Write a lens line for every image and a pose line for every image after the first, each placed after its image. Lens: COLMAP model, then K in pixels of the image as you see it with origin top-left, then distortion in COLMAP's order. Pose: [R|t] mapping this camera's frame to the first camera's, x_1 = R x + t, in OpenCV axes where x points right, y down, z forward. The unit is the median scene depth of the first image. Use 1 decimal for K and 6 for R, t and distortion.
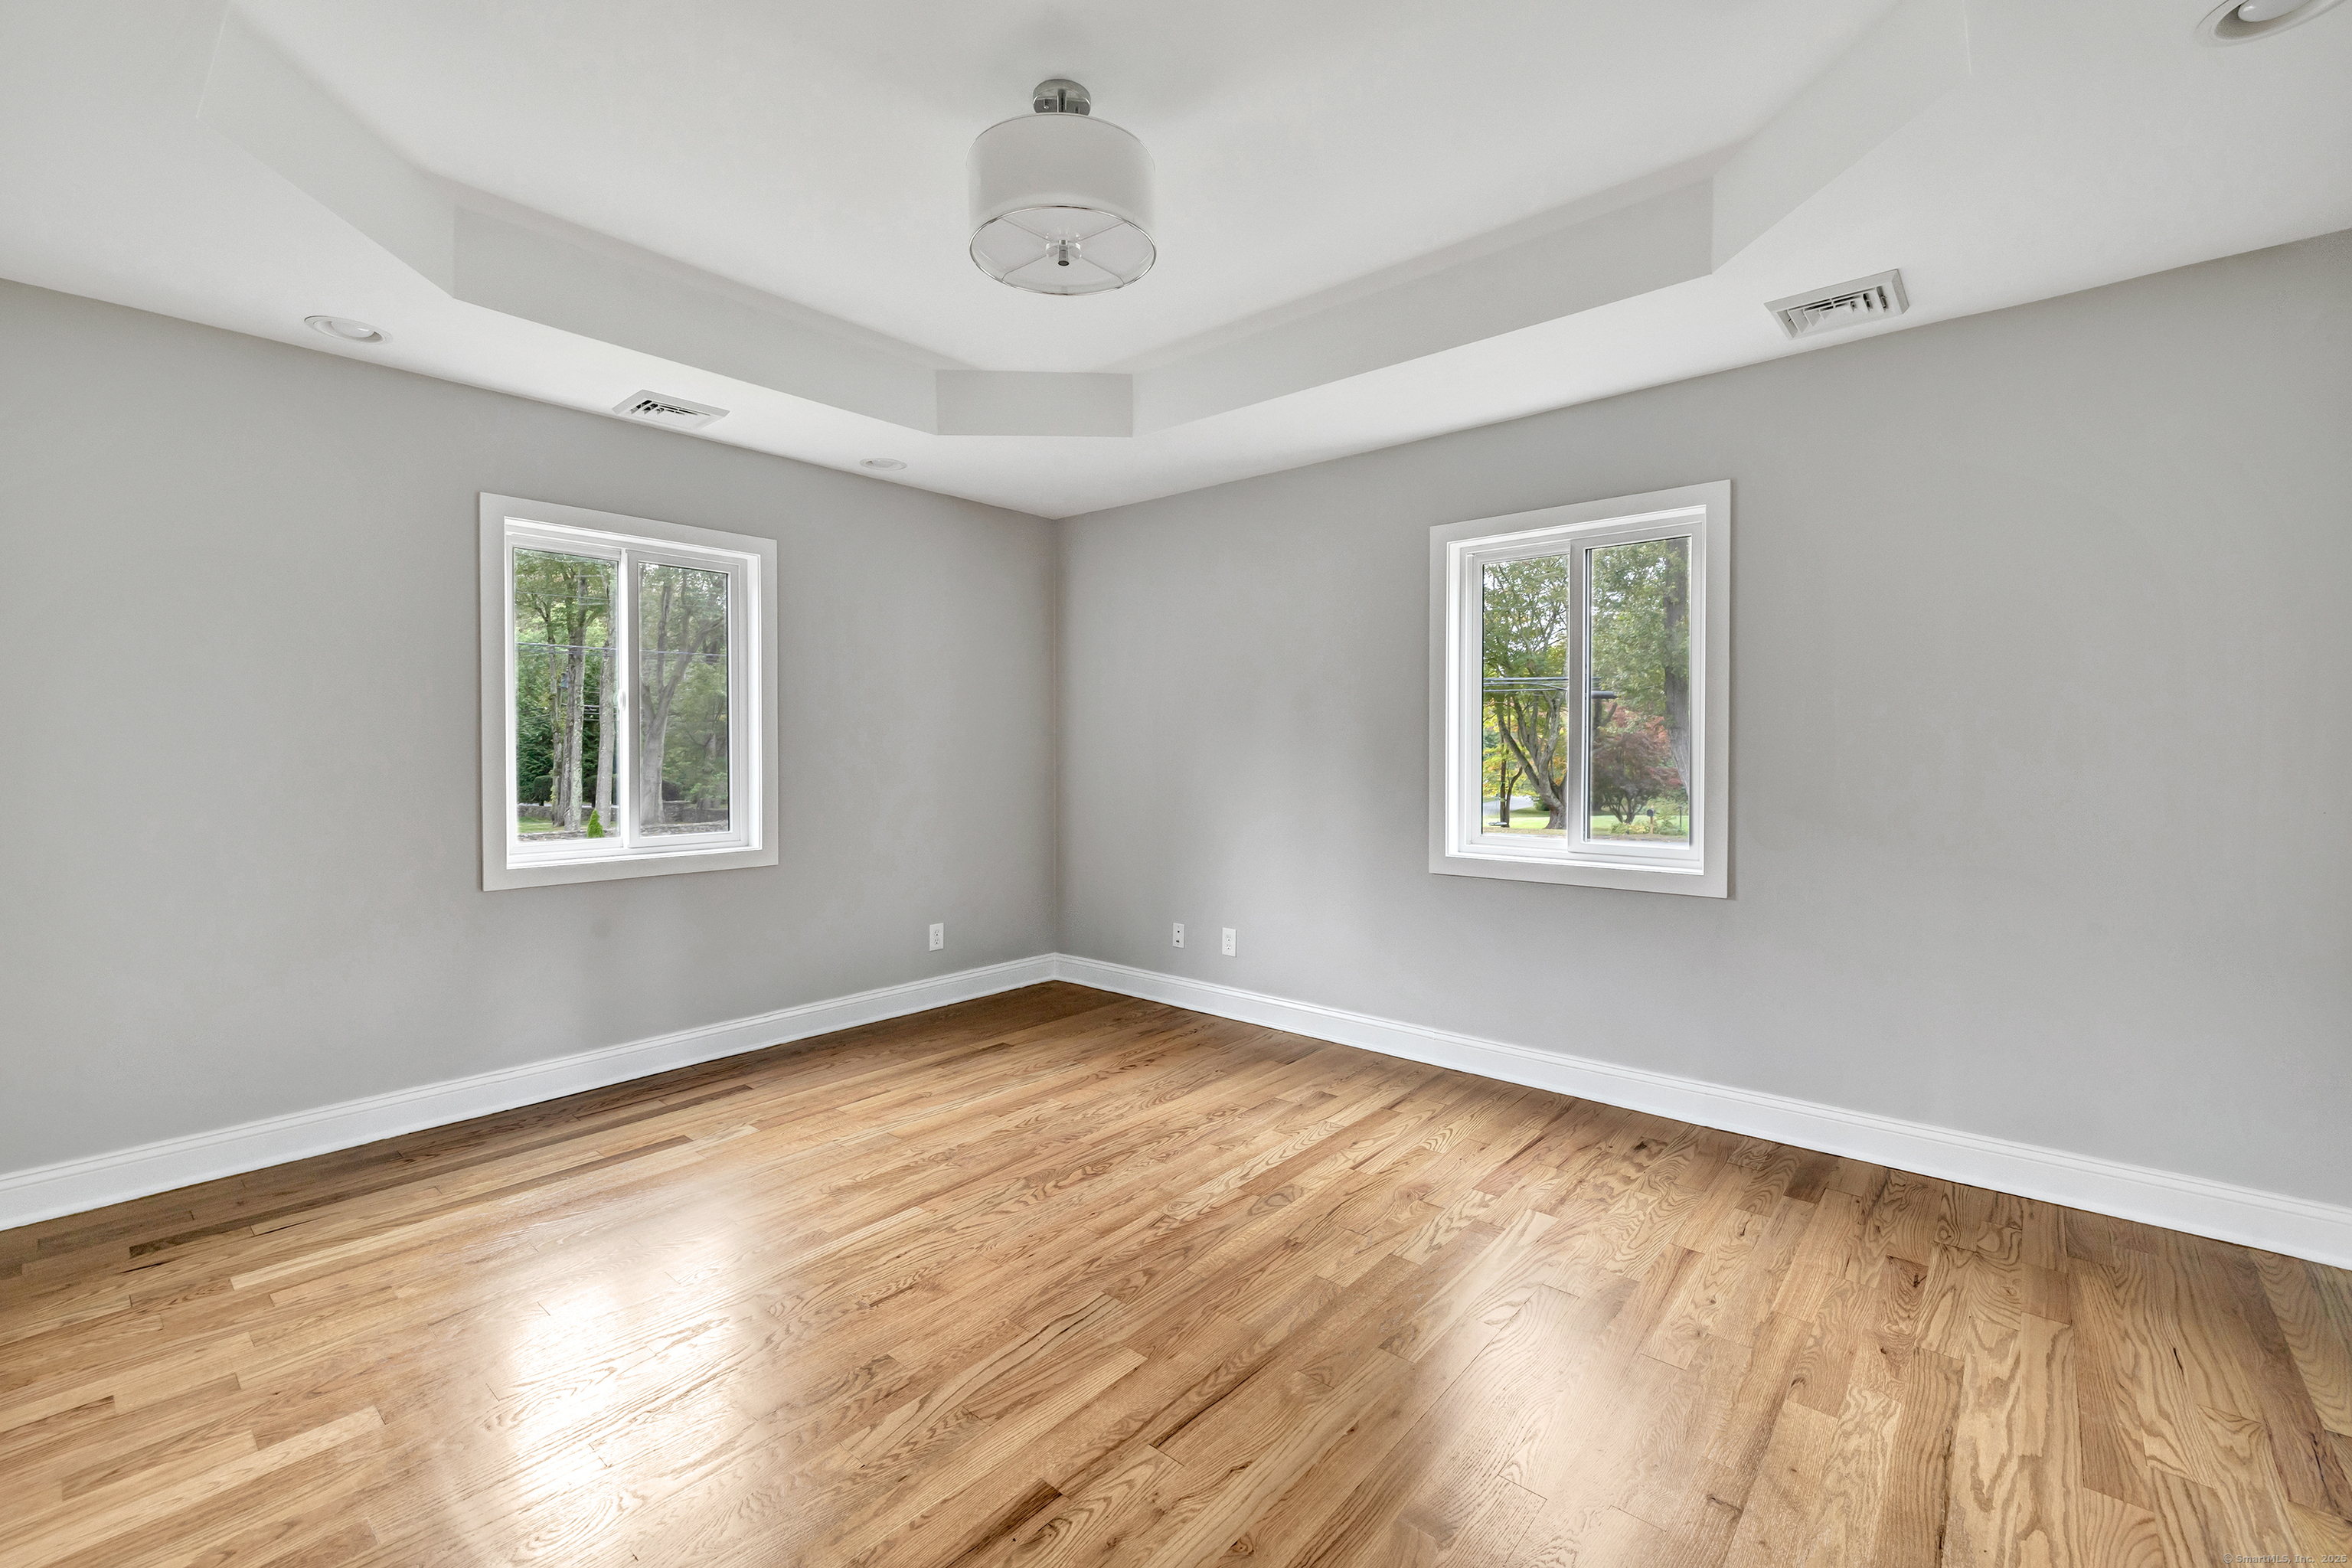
lens RADIAL K [[1022.4, 0, 1186.1], [0, 1022.4, 782.4], [0, 0, 1]] dist [-0.000796, 0.000969]
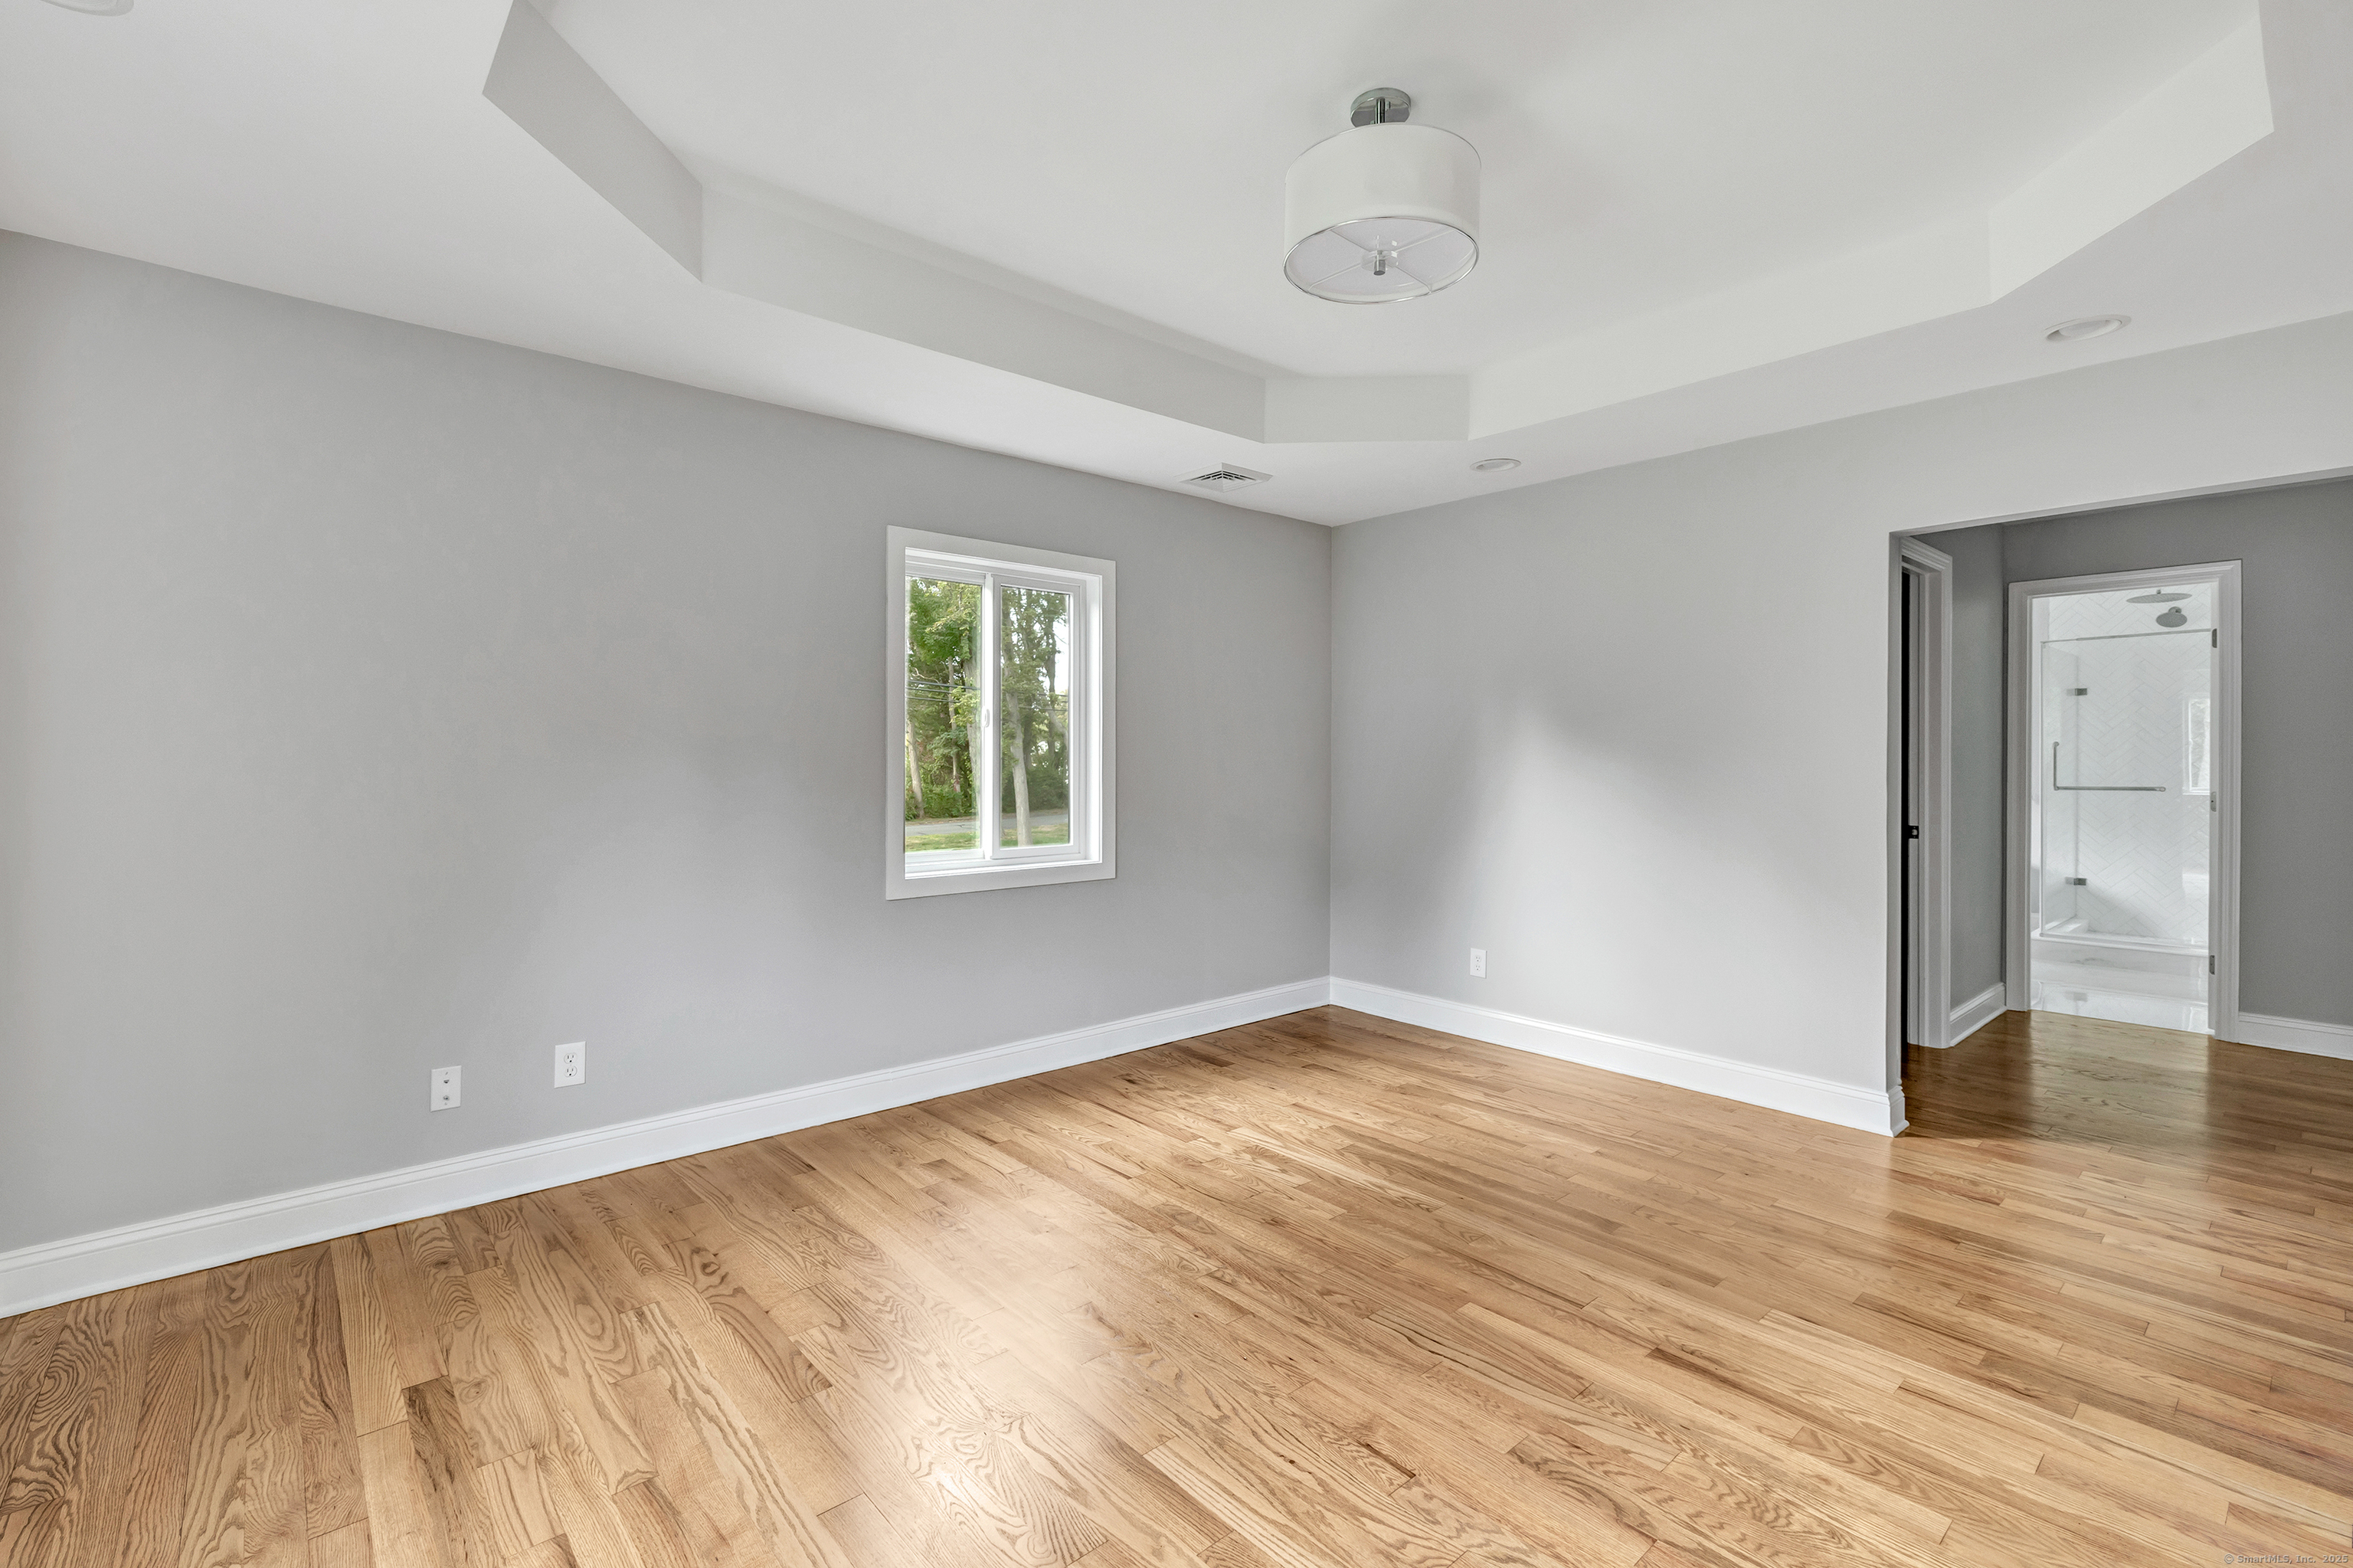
lens RADIAL K [[1022.9, 0, 1198.5], [0, 1022.9, 771.0], [0, 0, 1]] dist [-0.000796, 0.000969]
pose [[0.130763, -0.010598, 0.991357, -0.875820], [0.033078, 0.999433, 0.006321, -0.032948], [-0.990862, 0.031966, 0.131040, 0.825767]]
